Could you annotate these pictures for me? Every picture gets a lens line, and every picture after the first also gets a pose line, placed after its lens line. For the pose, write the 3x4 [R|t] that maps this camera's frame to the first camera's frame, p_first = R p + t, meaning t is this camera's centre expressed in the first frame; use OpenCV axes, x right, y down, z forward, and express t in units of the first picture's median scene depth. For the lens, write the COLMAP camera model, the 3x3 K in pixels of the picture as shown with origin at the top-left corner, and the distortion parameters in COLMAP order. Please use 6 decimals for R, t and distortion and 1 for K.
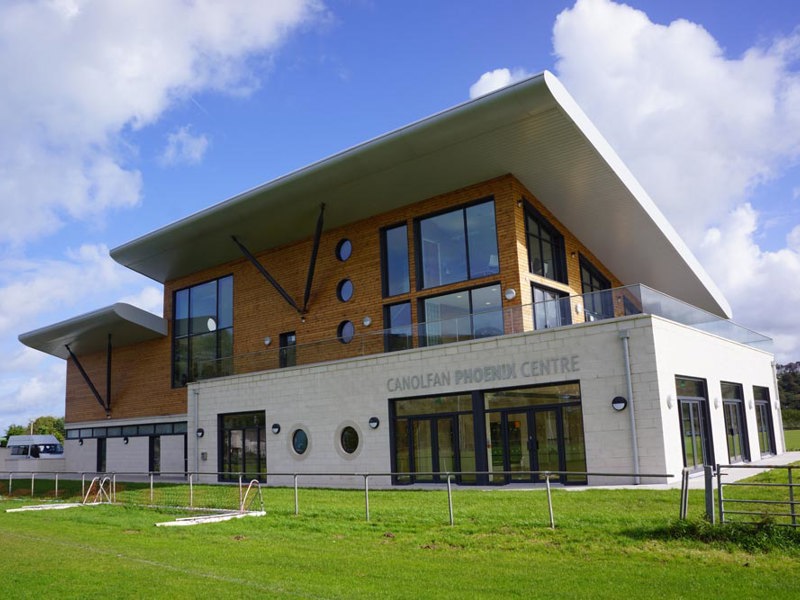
lens RADIAL K [[685.5, 0, 400.0], [0, 685.5, 300.0], [0, 0, 1]] dist [-0.173652, -0.007067]
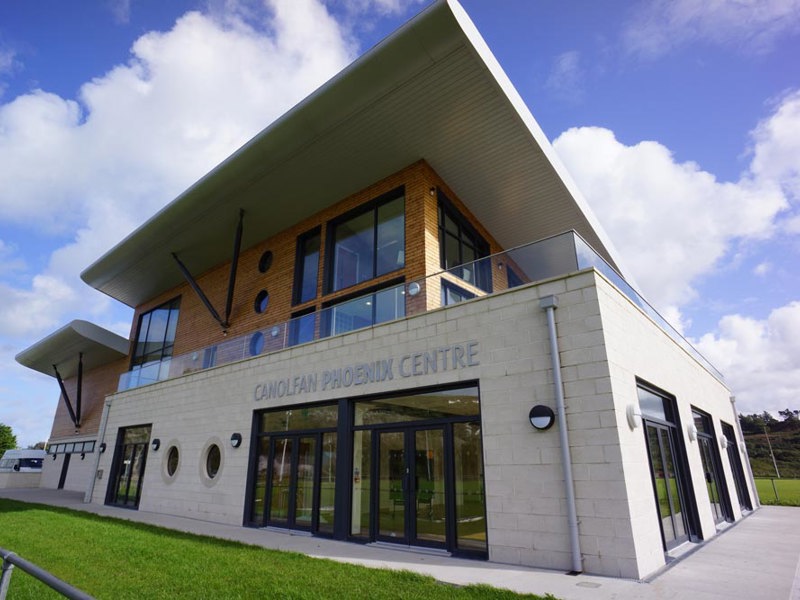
lens RADIAL K [[468.4, 0, 400.0], [0, 468.4, 300.0], [0, 0, 1]] dist [-0.064075, 0.003732]
pose [[0.999093, 0.036472, -0.021983, 0.160077], [-0.039293, 0.988548, -0.145698, 0.089348], [0.016417, 0.146430, 0.989085, 0.445579]]
